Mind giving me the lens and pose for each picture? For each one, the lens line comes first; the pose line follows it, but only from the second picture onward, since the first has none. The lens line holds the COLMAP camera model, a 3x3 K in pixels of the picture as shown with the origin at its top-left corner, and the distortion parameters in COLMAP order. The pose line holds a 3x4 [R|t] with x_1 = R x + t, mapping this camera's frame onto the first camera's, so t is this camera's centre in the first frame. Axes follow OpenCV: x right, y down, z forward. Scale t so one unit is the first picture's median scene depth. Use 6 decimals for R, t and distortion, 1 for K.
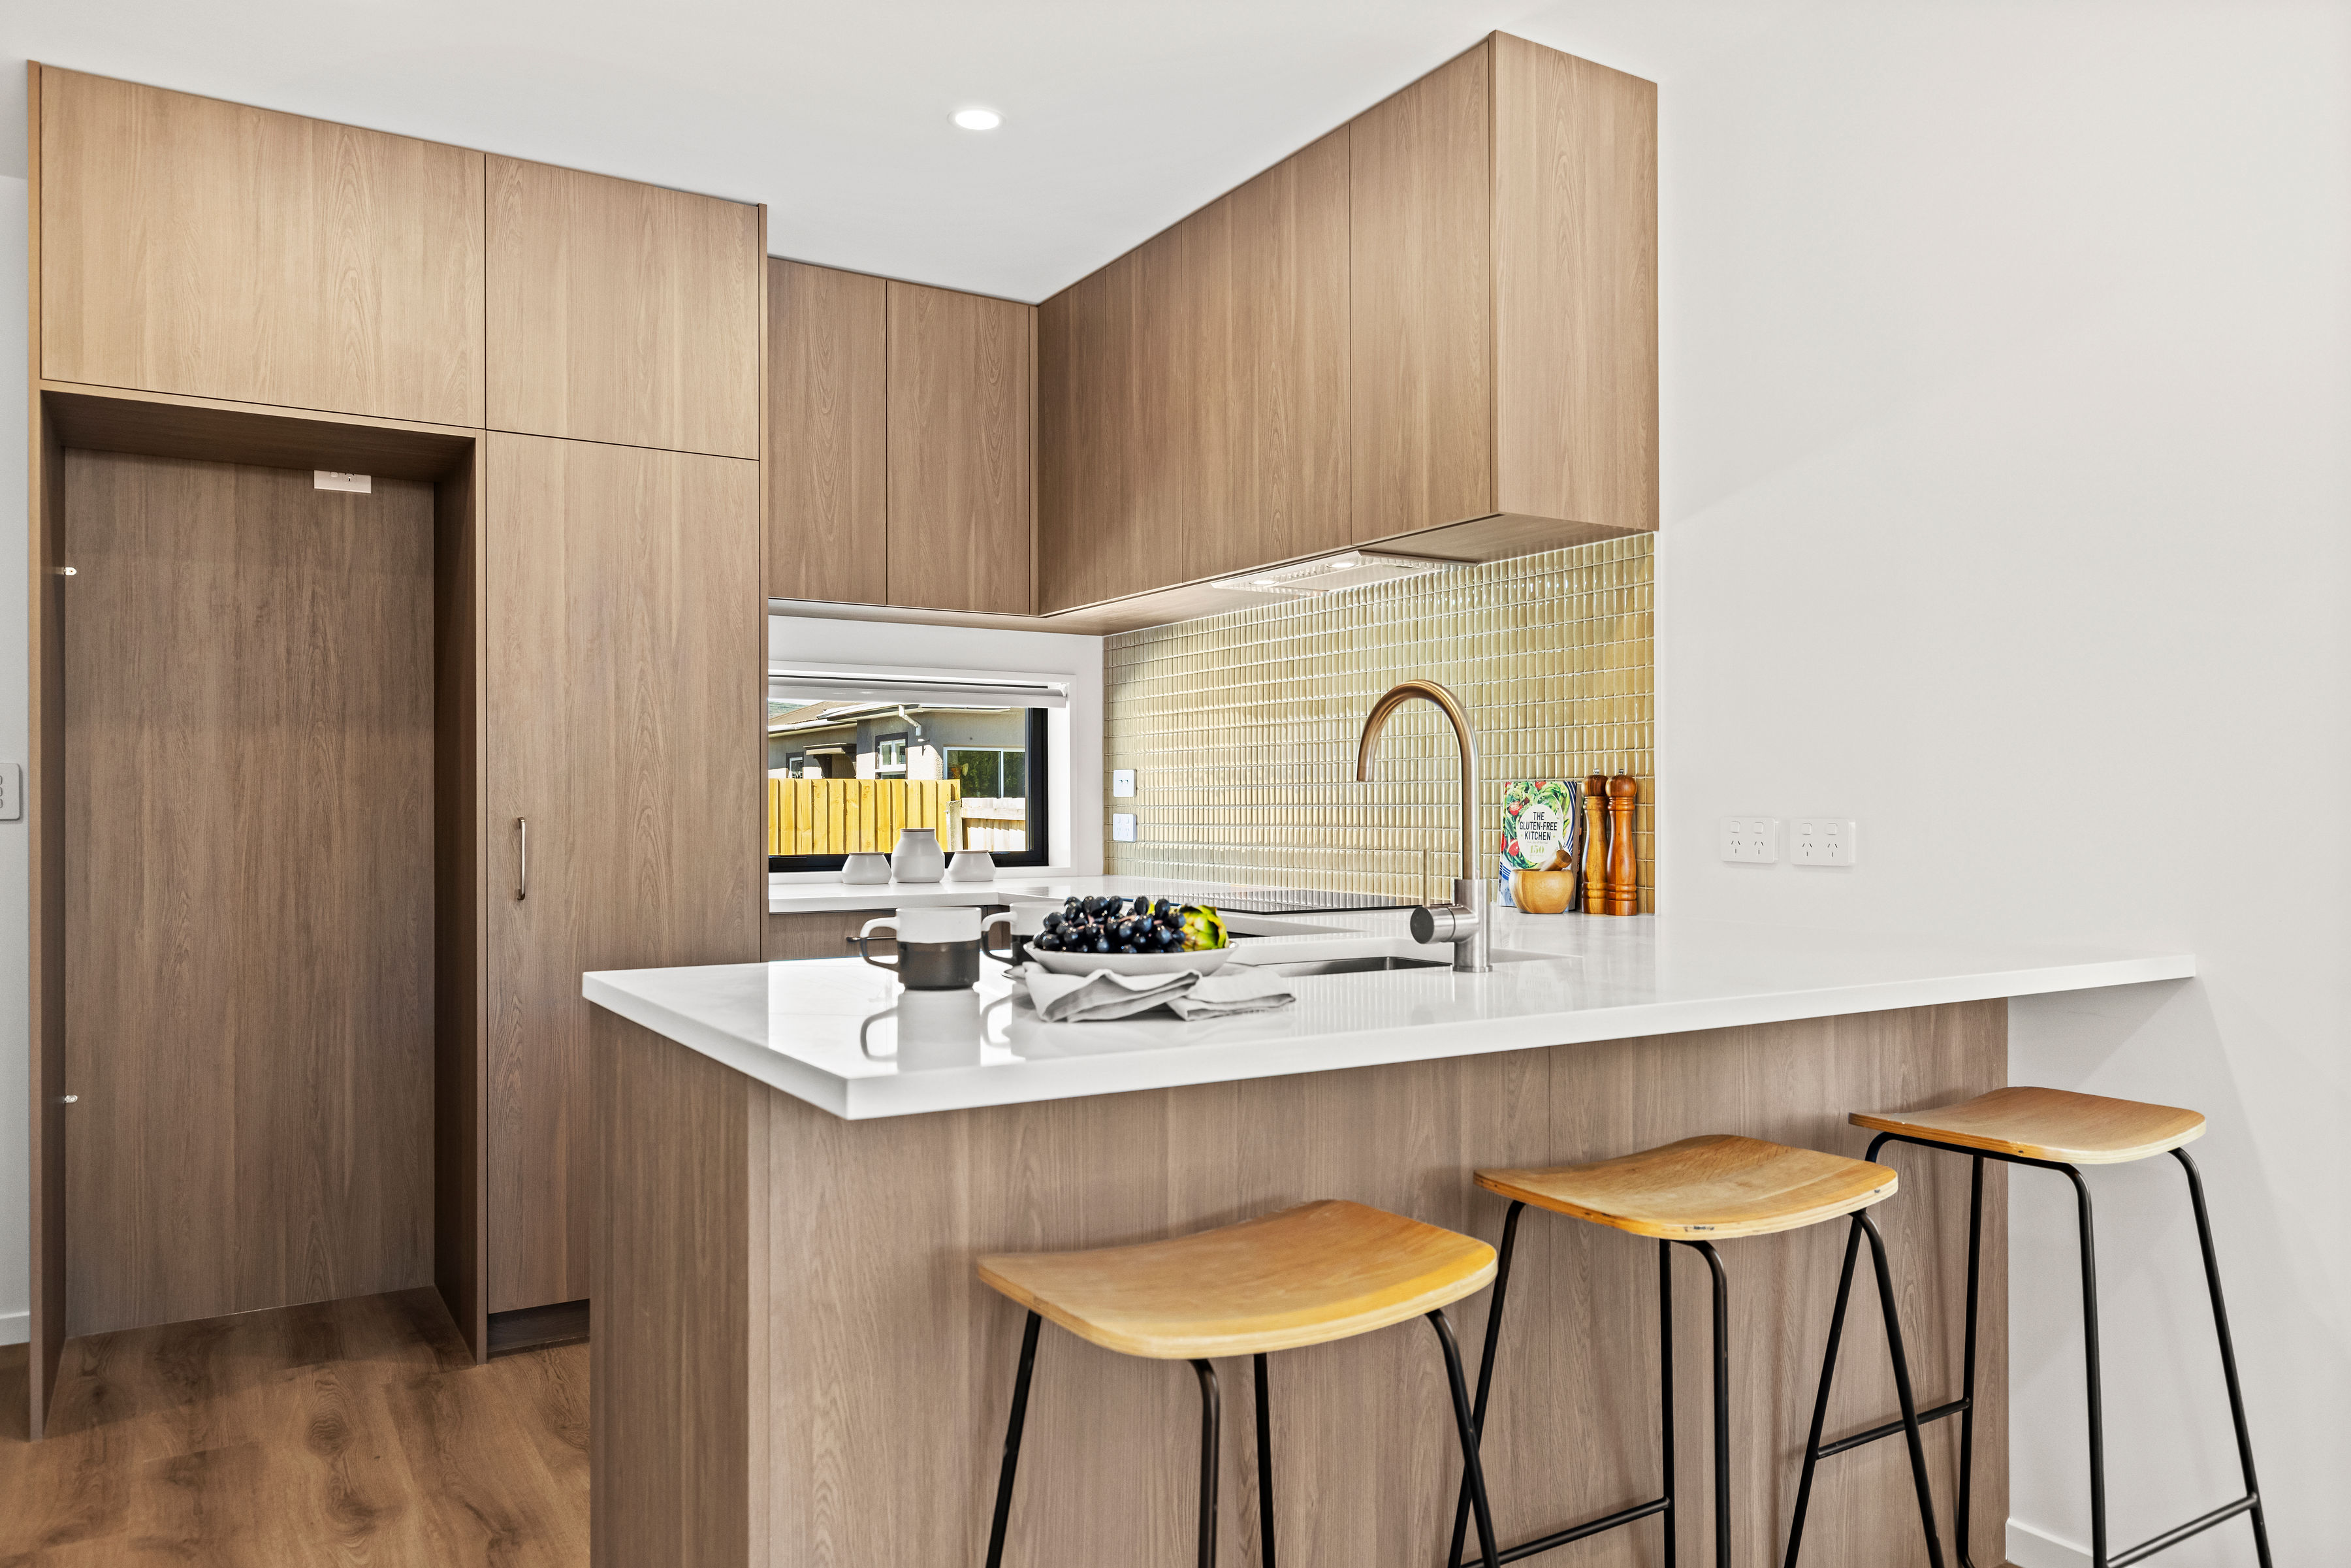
lens RADIAL K [[1629.8, 0, 1189.4], [0, 1629.8, 802.2], [0, 0, 1]] dist [0.005259, 0.000144]
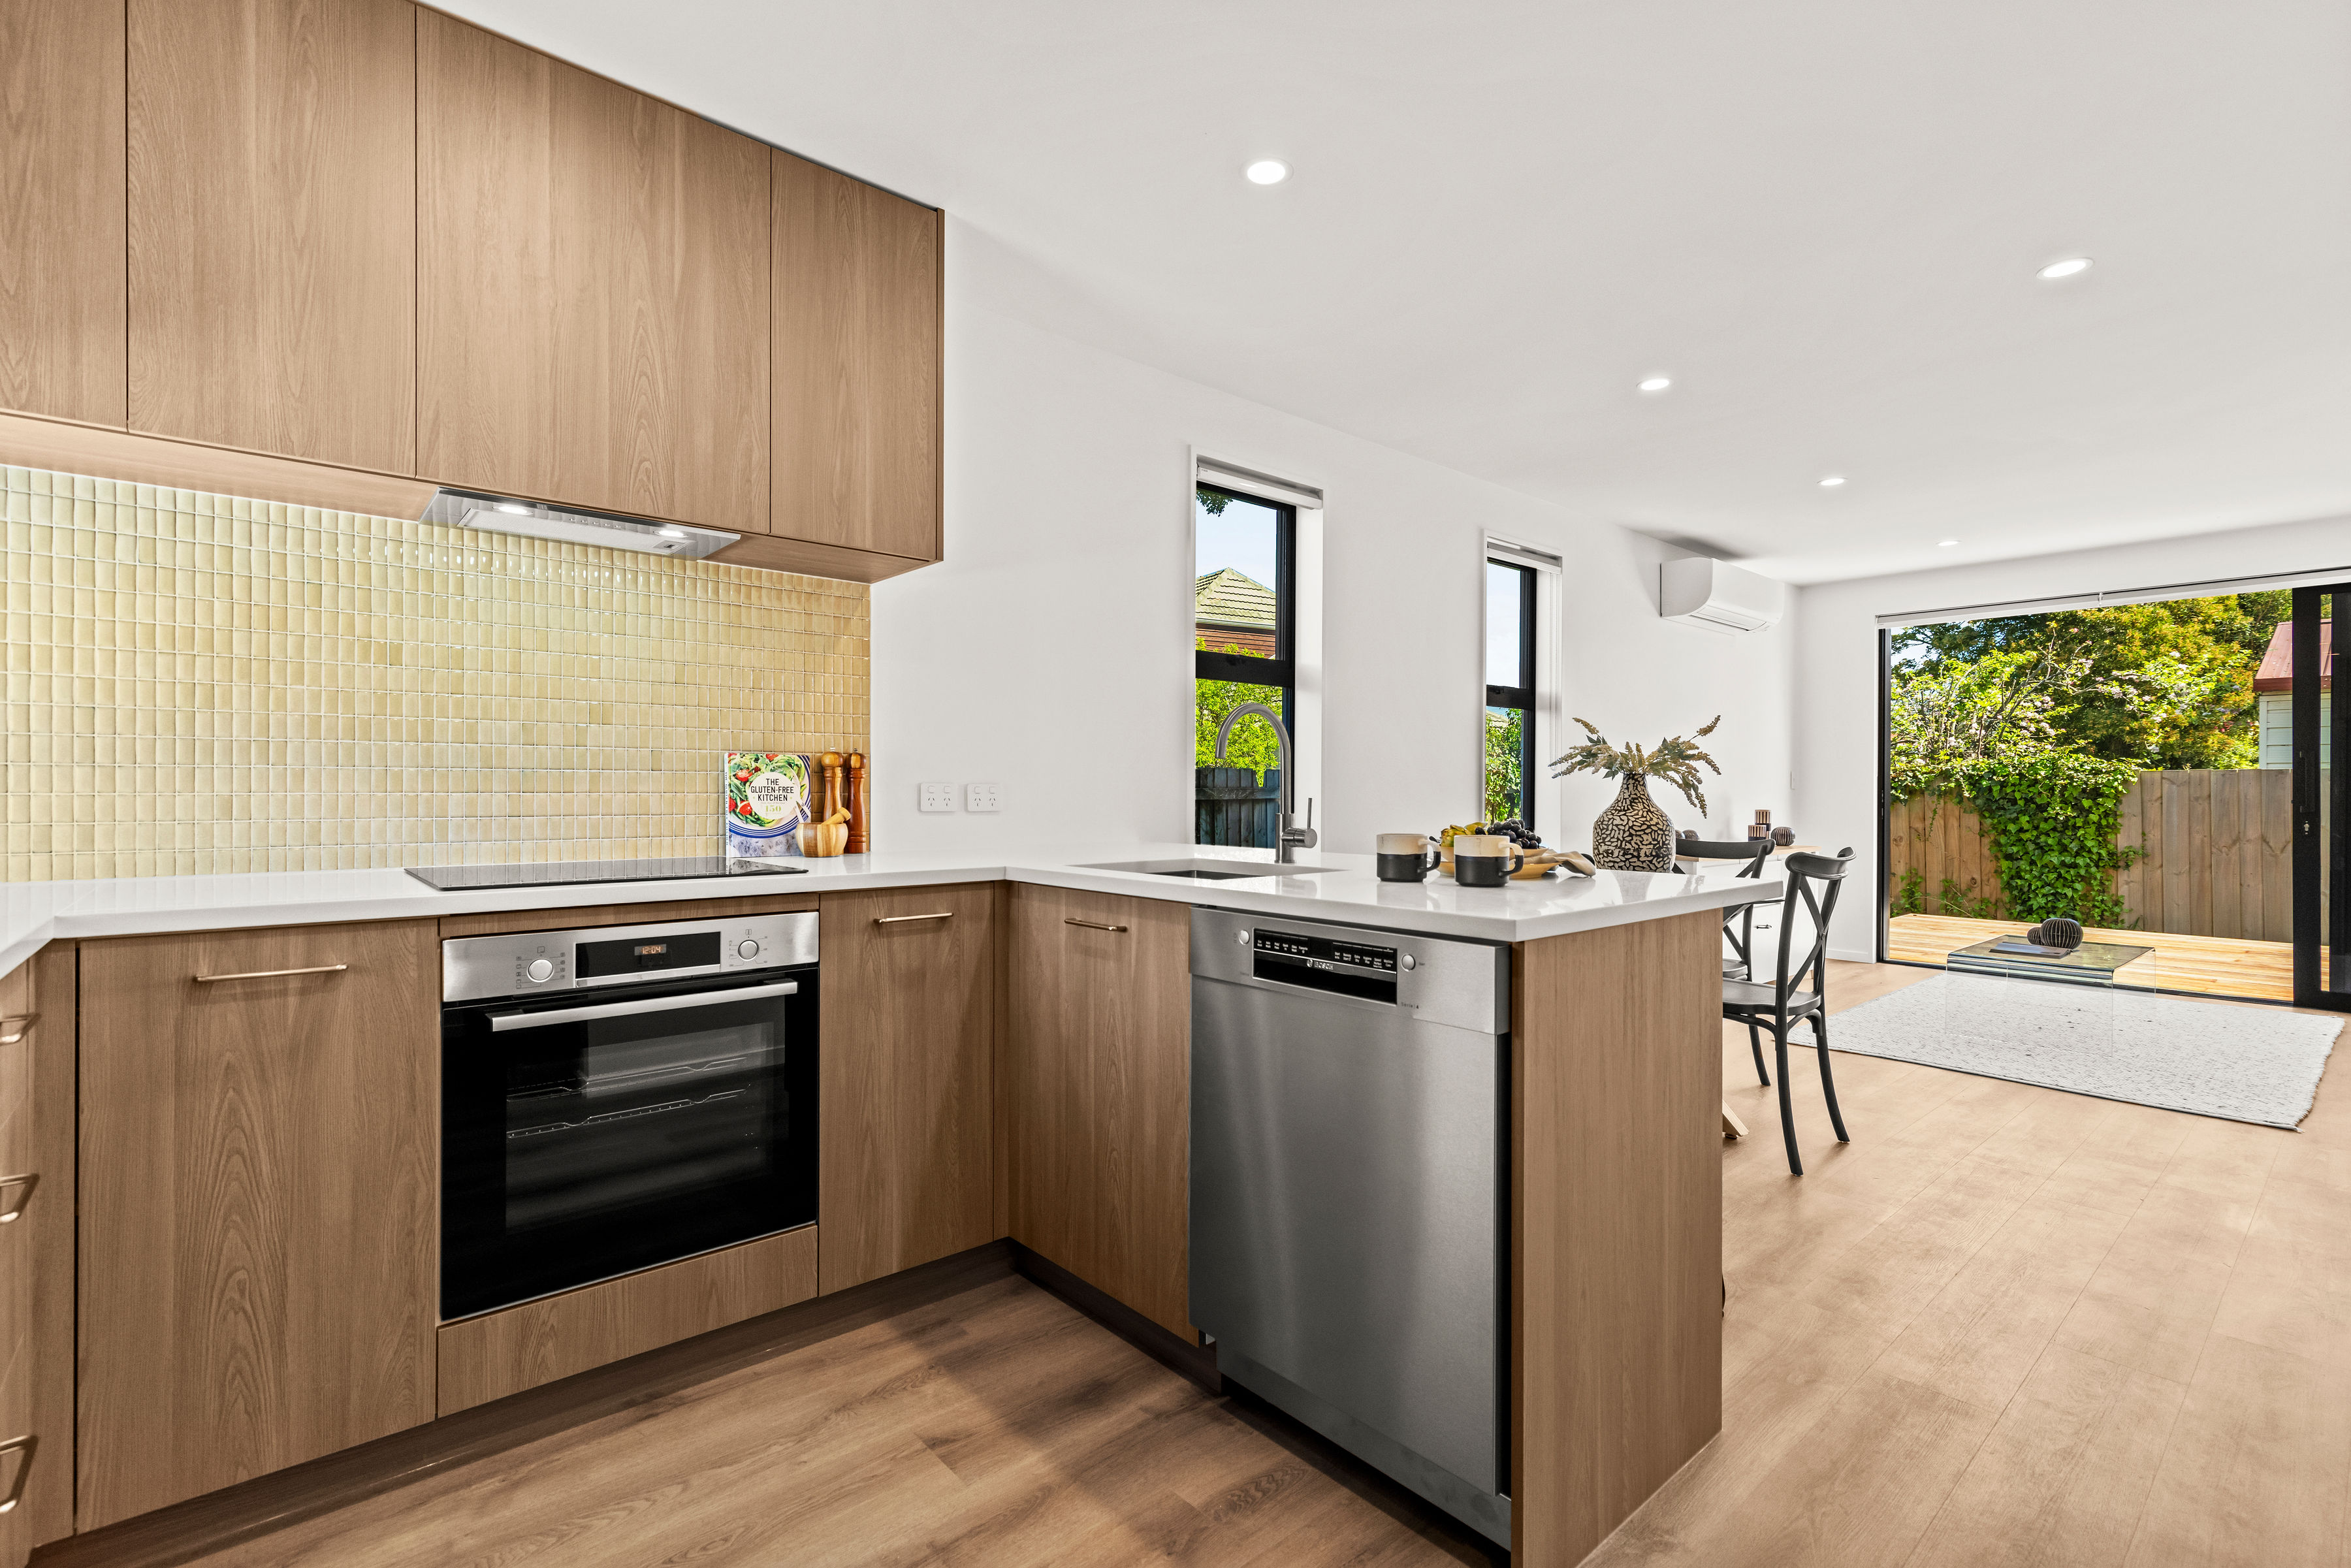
lens RADIAL K [[1063.7, 0, 1182.0], [0, 1063.7, 785.8], [0, 0, 1]] dist [0.007142, -0.000348]
pose [[-0.170961, 0.004997, 0.985265, -0.649487], [-0.005389, 0.999967, -0.006007, 0.015031], [-0.985263, -0.006337, -0.170929, 0.845640]]
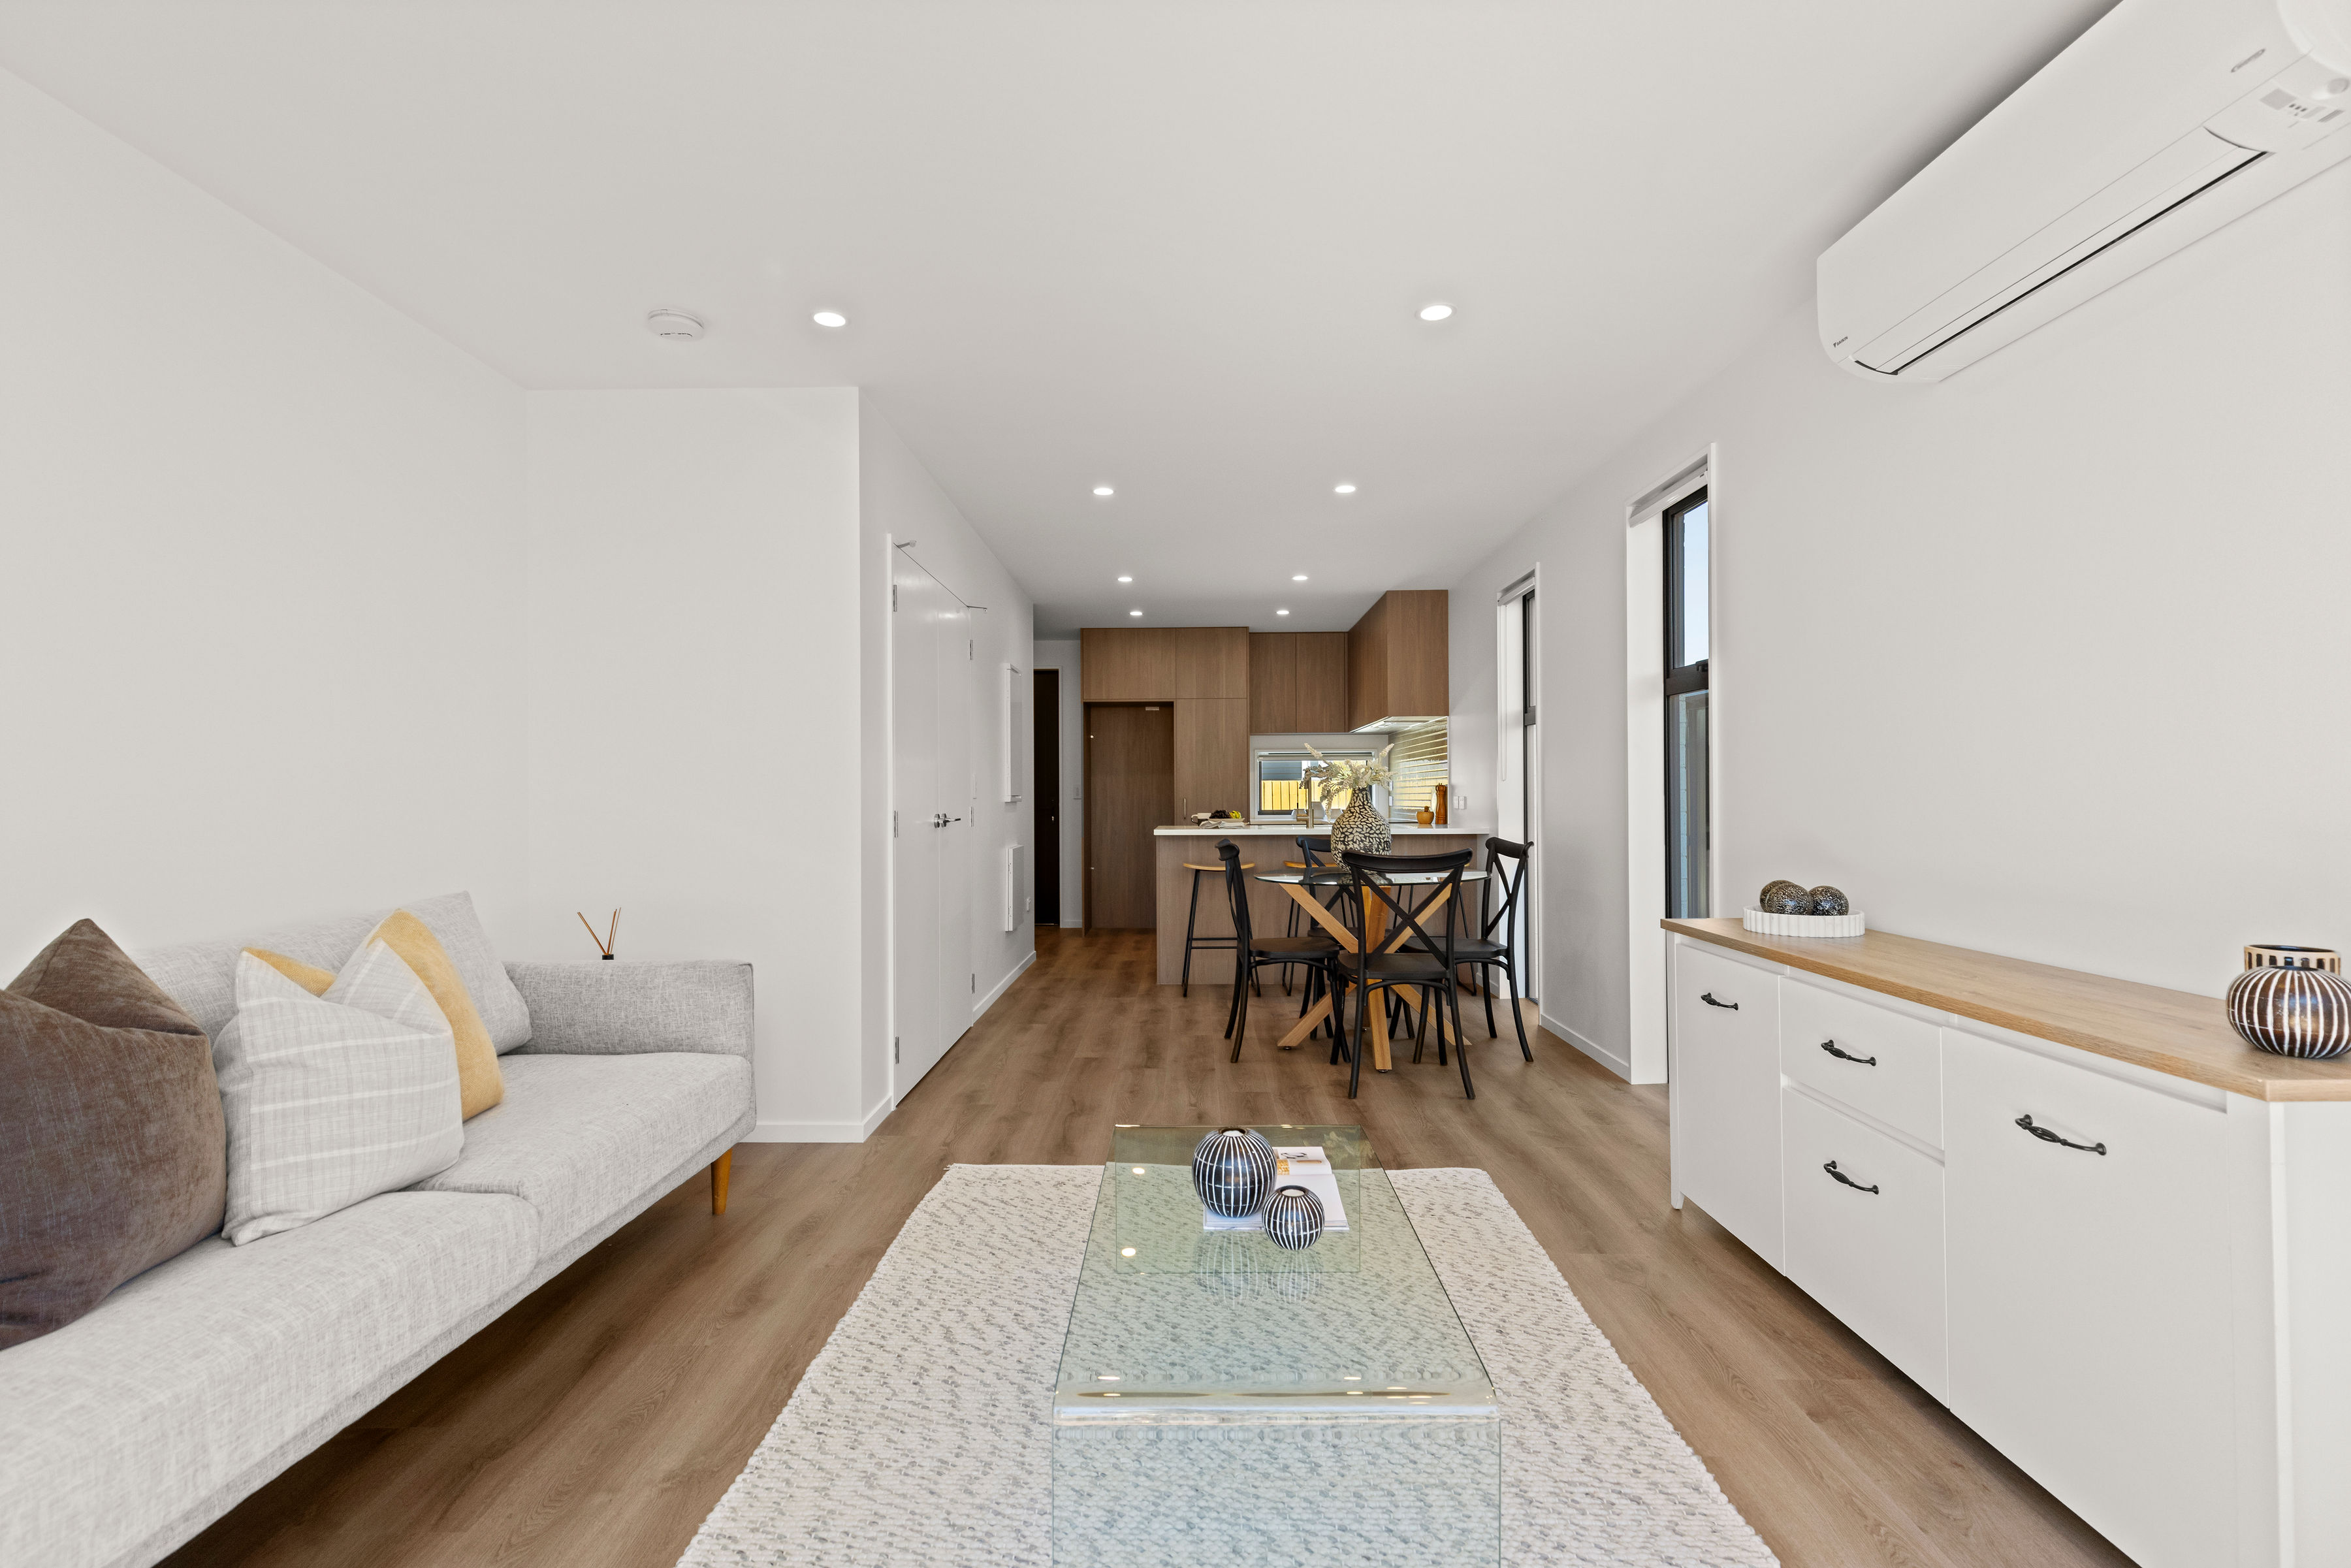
lens RADIAL K [[1063.7, 0, 1176.6], [0, 1063.7, 792.5], [0, 0, 1]] dist [0.007142, -0.000348]
pose [[0.846802, -0.003407, -0.531897, 0.620102], [0.002441, 0.999994, -0.002520, 0.002035], [0.531902, 0.000835, 0.846805, -0.775353]]
